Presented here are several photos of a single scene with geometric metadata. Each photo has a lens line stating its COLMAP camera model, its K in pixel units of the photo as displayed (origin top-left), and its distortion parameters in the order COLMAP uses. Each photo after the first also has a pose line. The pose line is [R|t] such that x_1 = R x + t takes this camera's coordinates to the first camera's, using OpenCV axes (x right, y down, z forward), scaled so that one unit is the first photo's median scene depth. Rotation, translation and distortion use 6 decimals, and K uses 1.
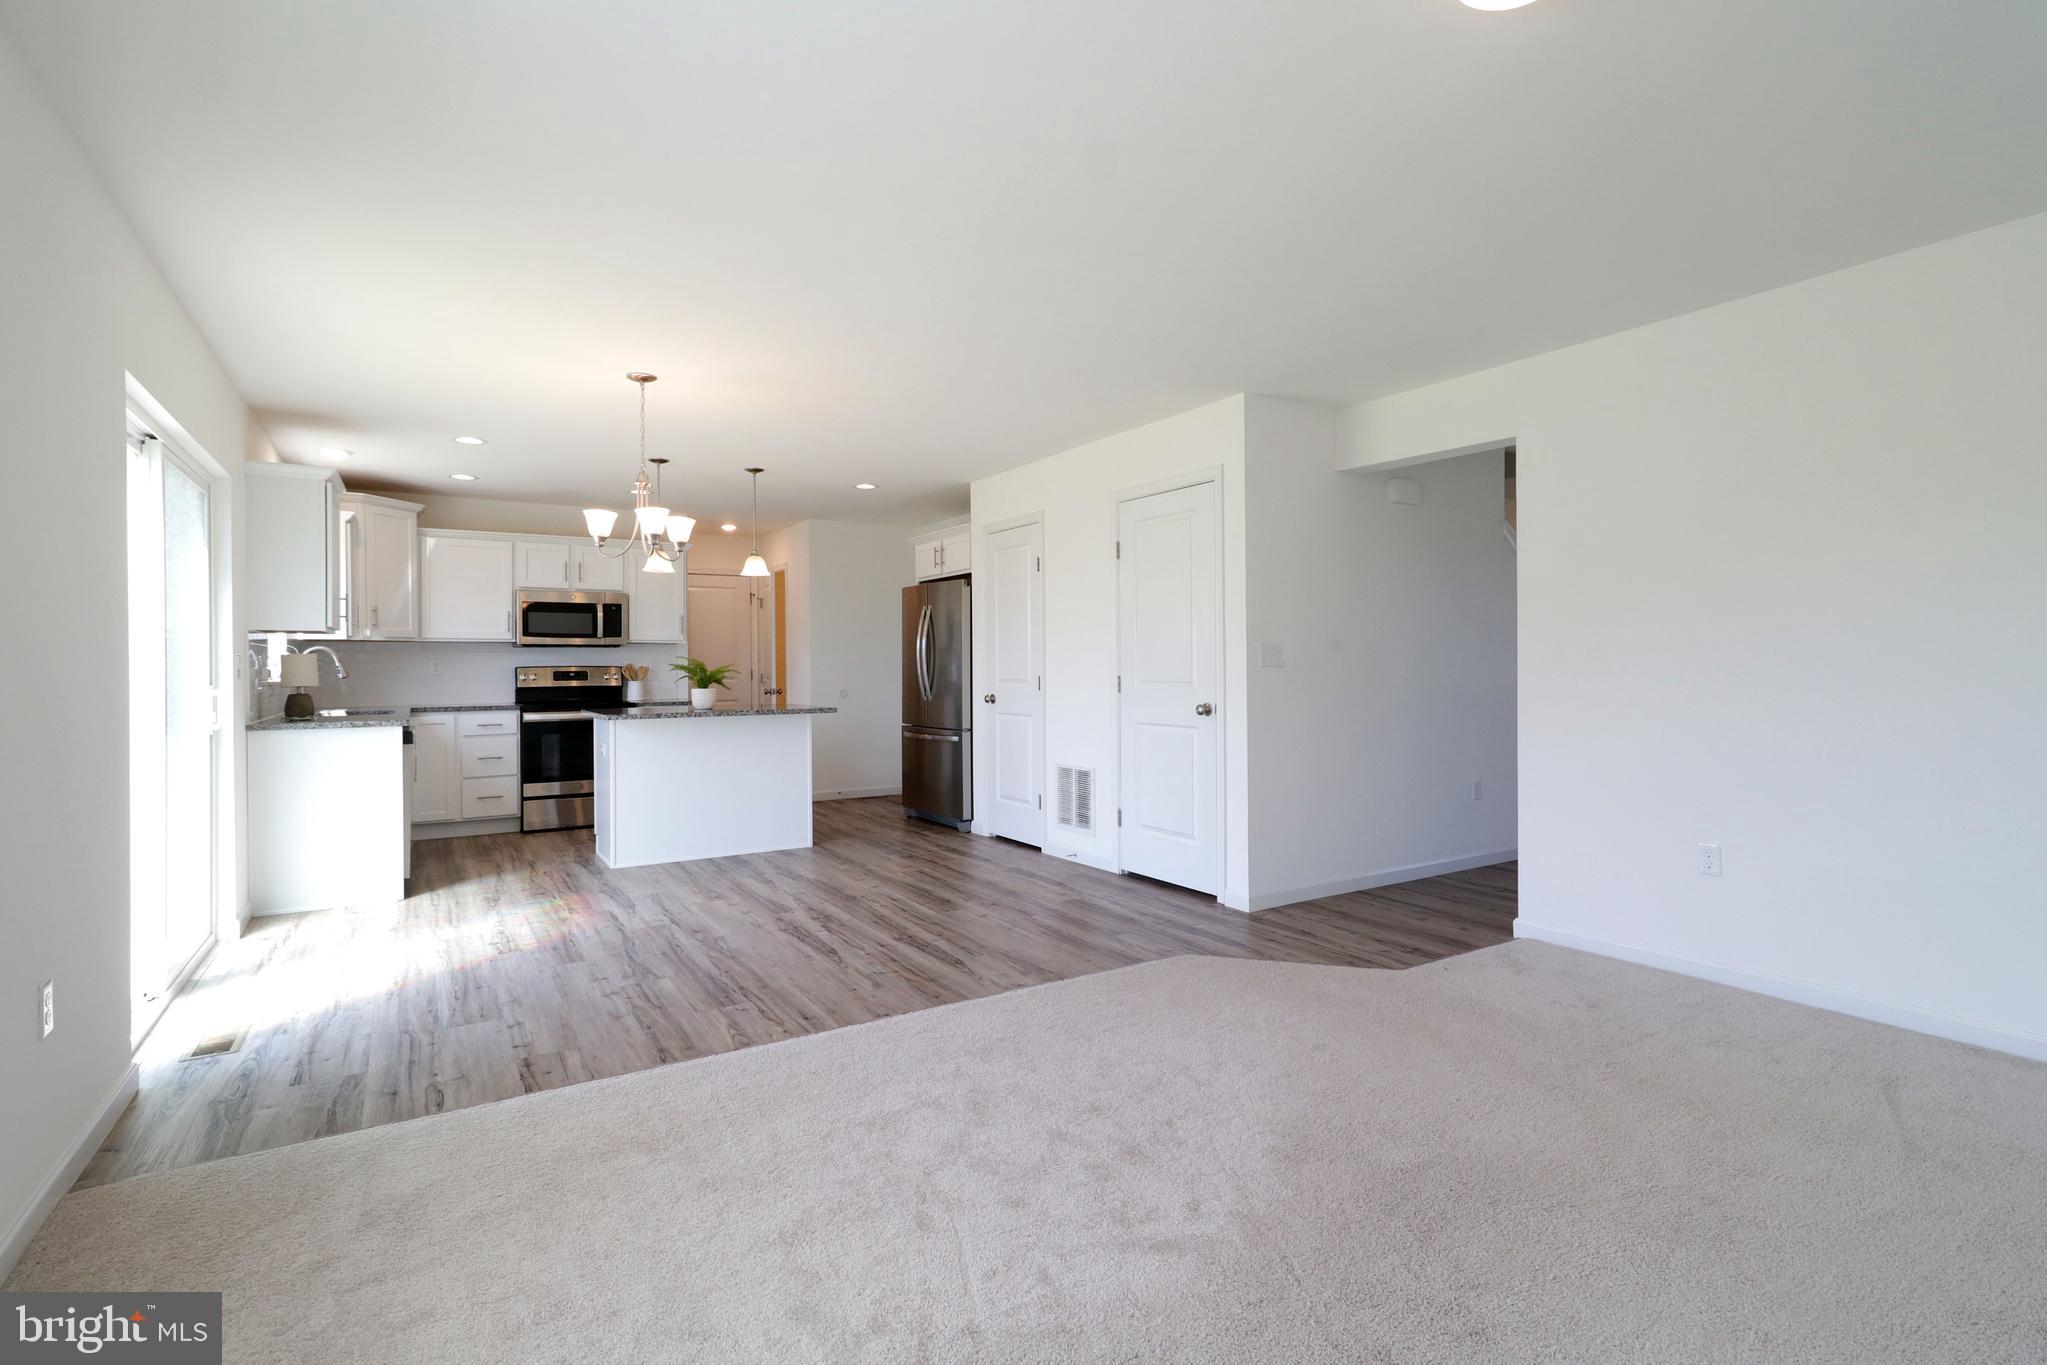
lens RADIAL K [[962.4, 0, 1031.8], [0, 962.4, 667.4], [0, 0, 1]] dist [0.000055, 0.000147]
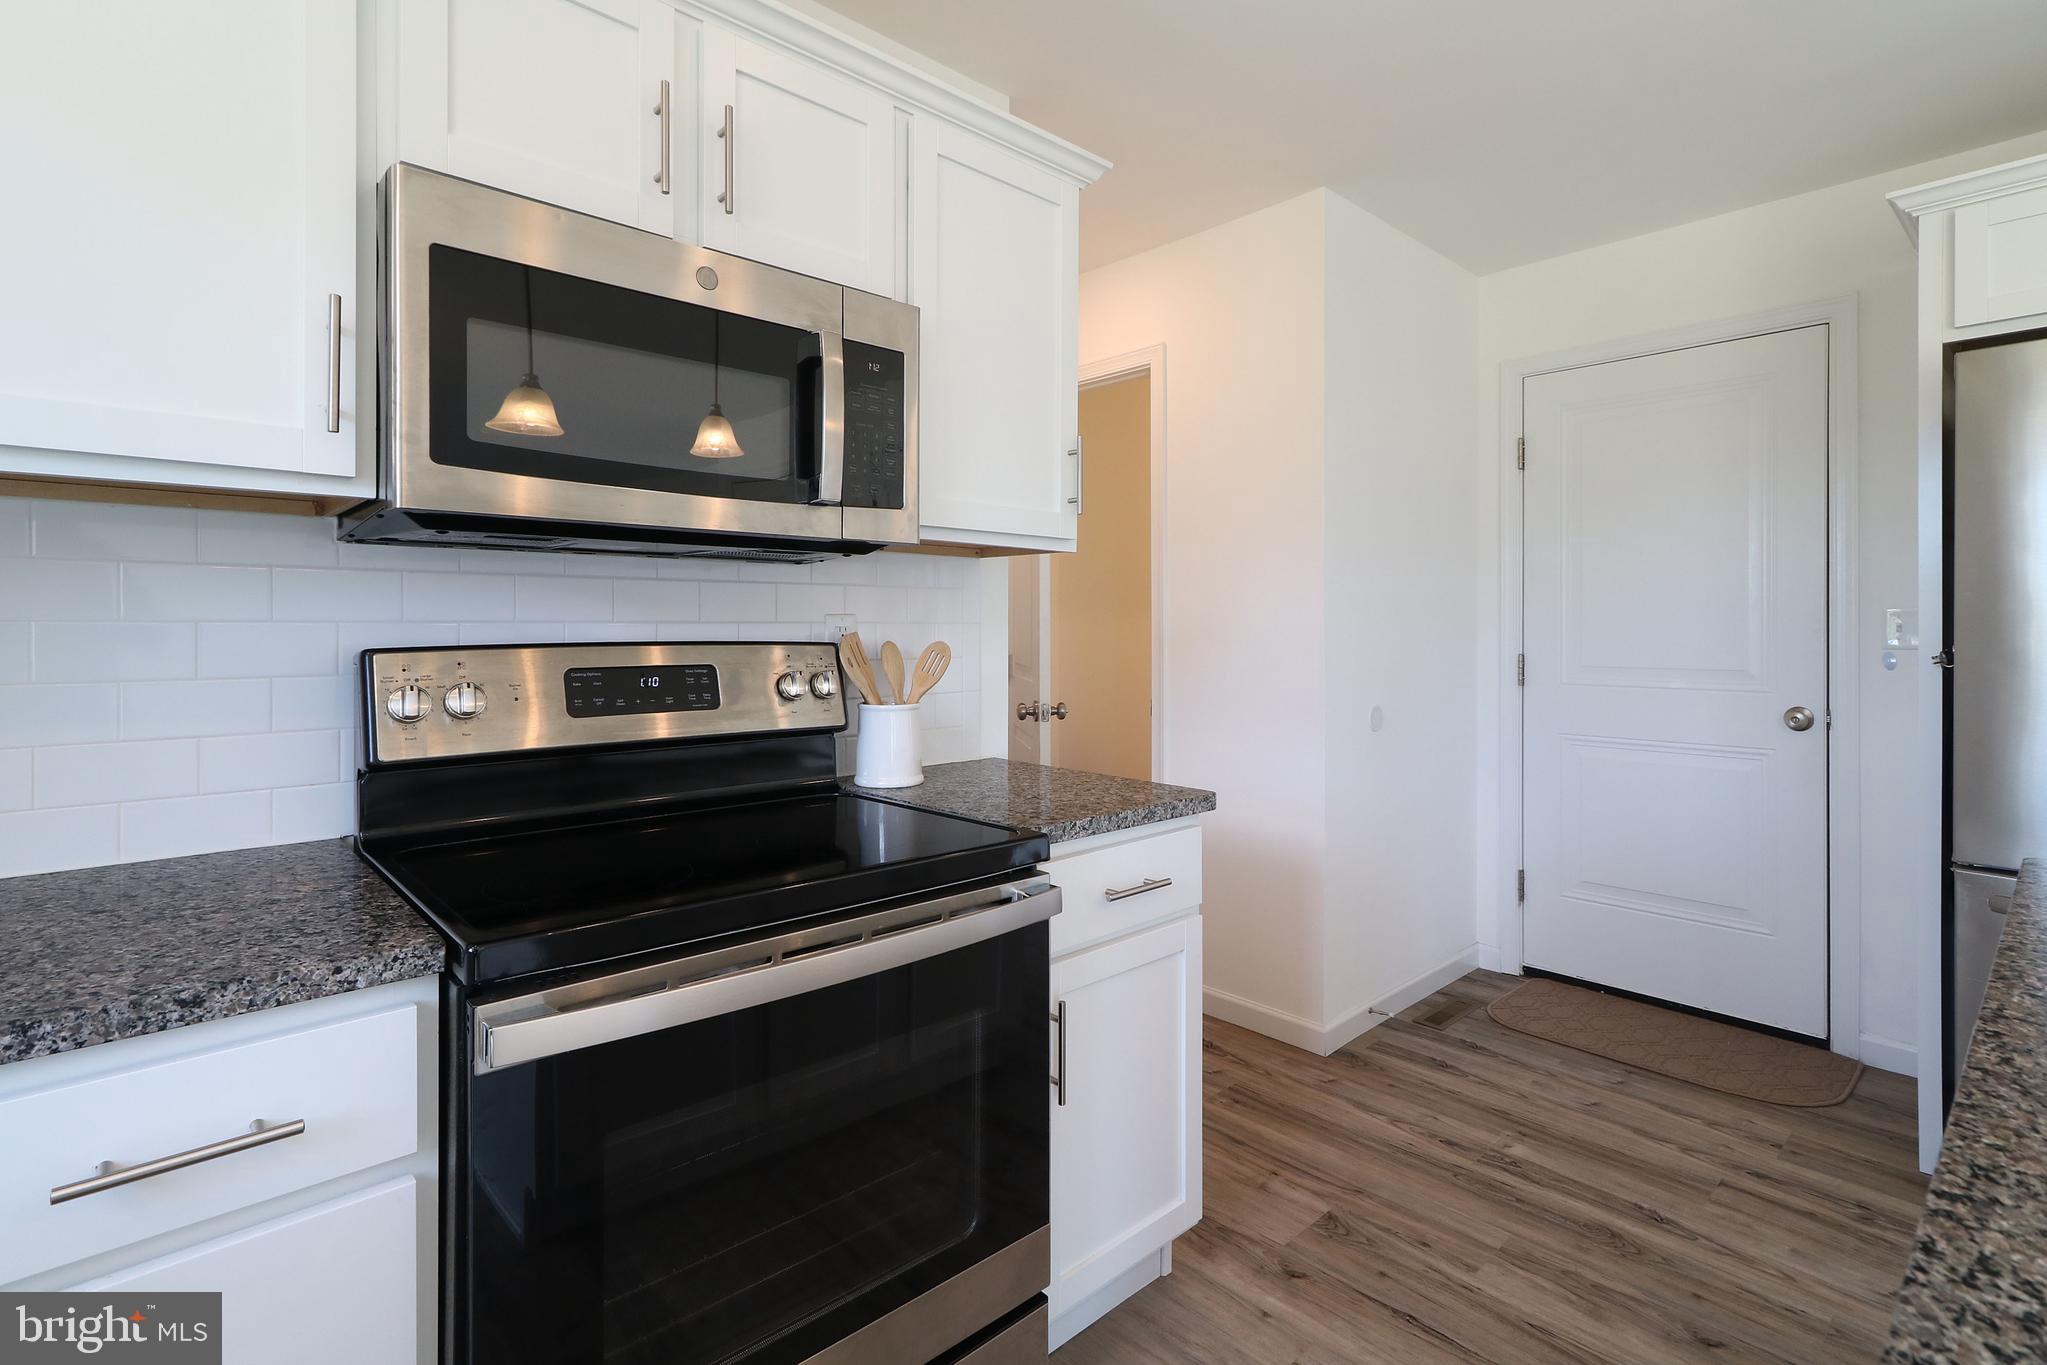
lens RADIAL K [[977.9, 0, 1022.9], [0, 977.9, 627.4], [0, 0, 1]] dist [0.004004, 0.000637]
pose [[0.985058, 0.006375, 0.172105, -0.475192], [-0.006250, 0.999980, -0.001268, -0.005219], [-0.172109, 0.000174, 0.985078, 0.849693]]
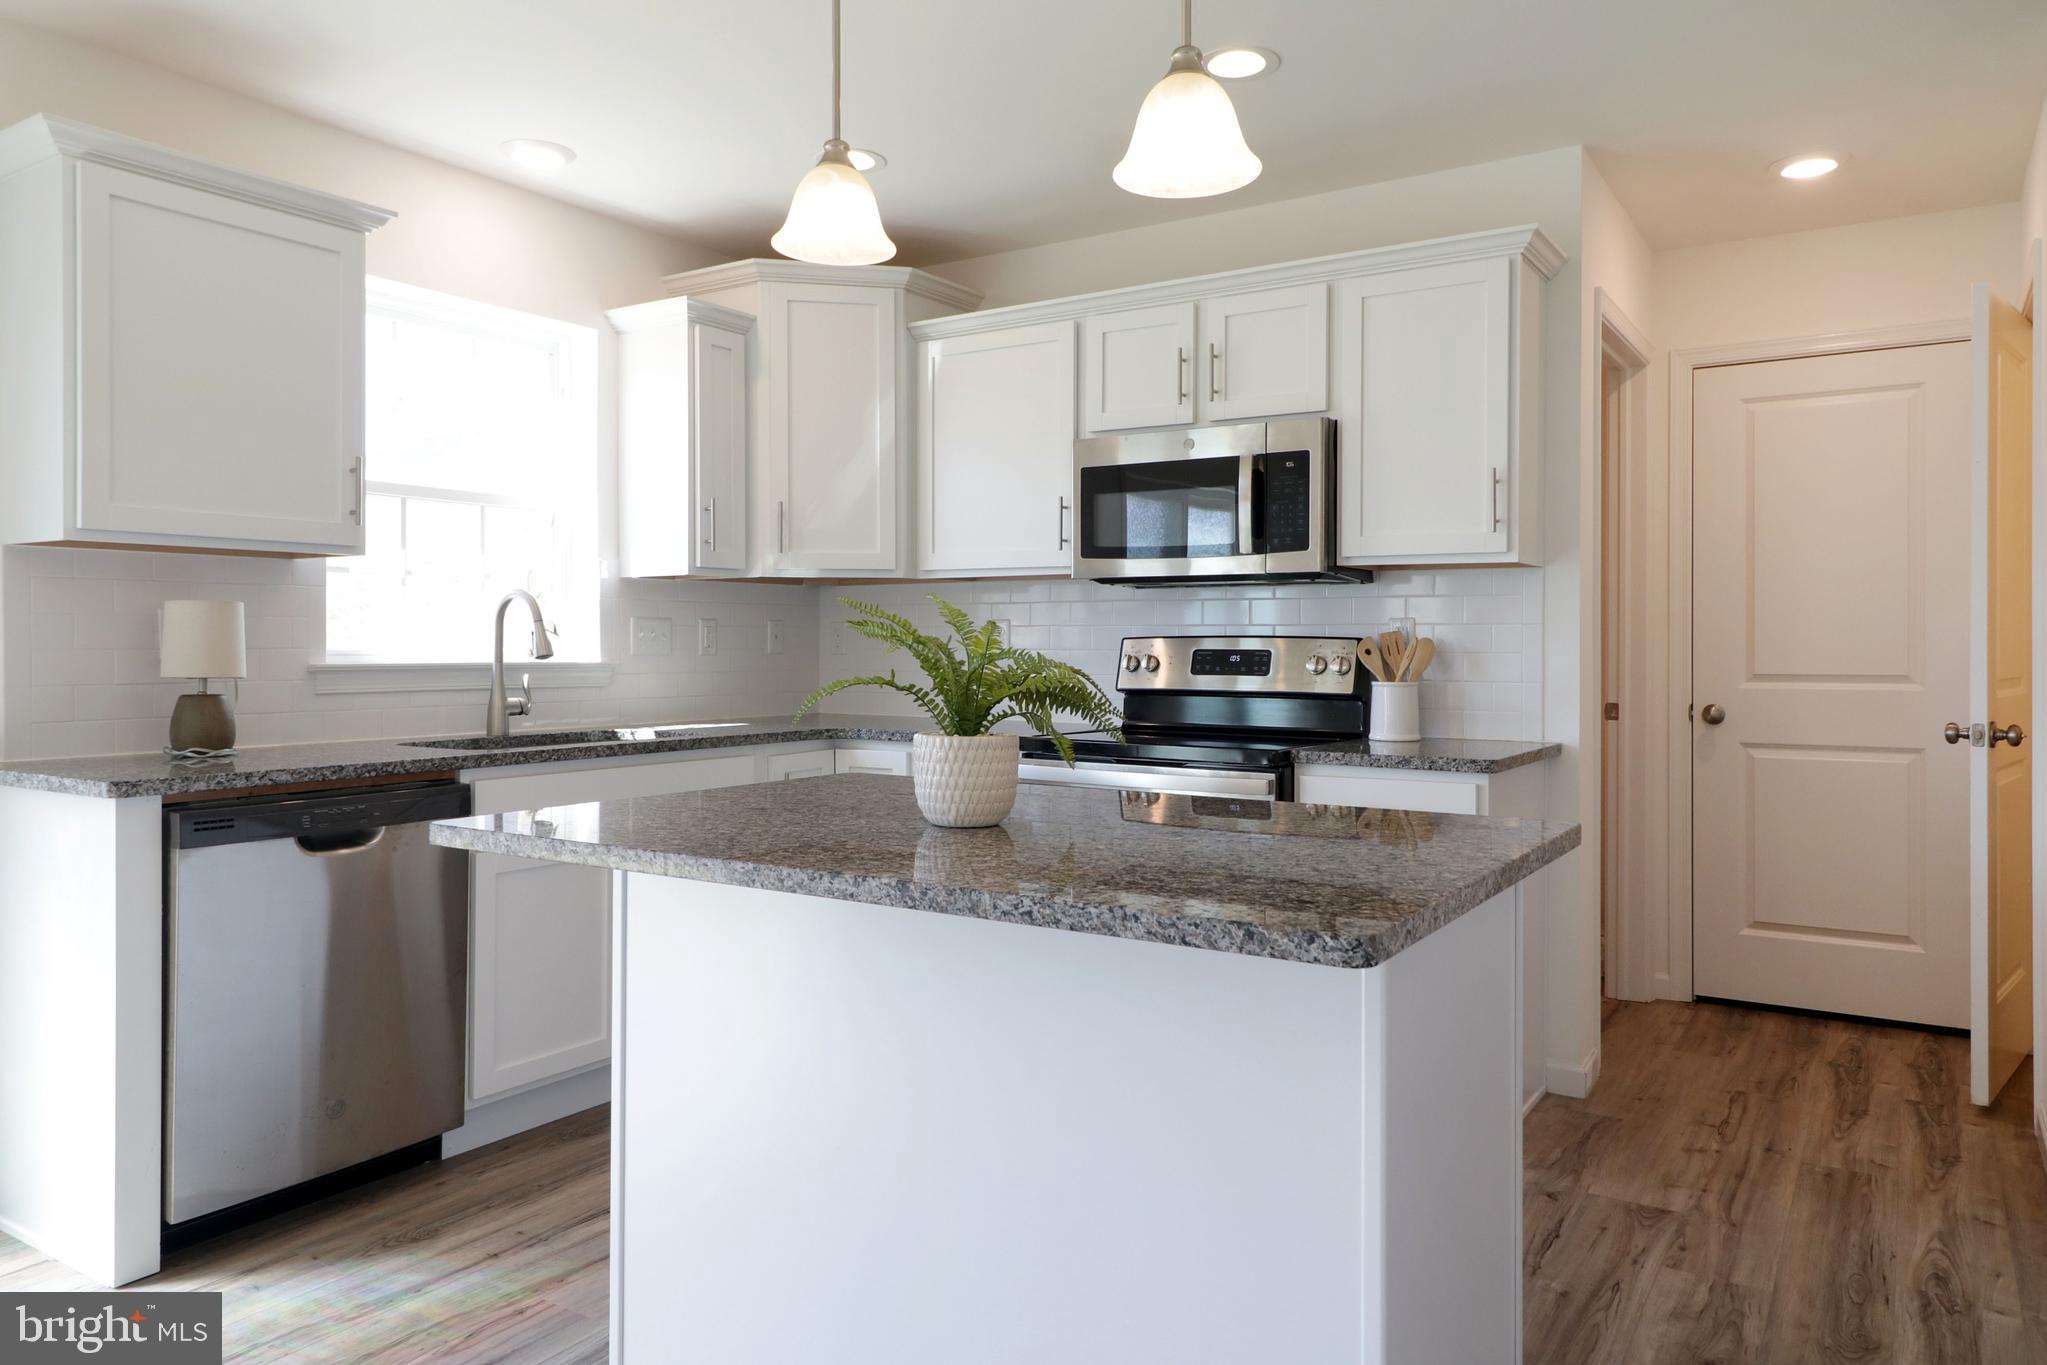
lens RADIAL K [[1361.7, 0, 1027.5], [0, 1361.7, 643.5], [0, 0, 1]] dist [0.009184, 0.004126]
pose [[0.413419, 0.007154, -0.910513, -0.040095], [-0.006998, 0.999965, 0.004679, -0.000353], [0.910514, 0.004438, 0.413454, 0.779026]]
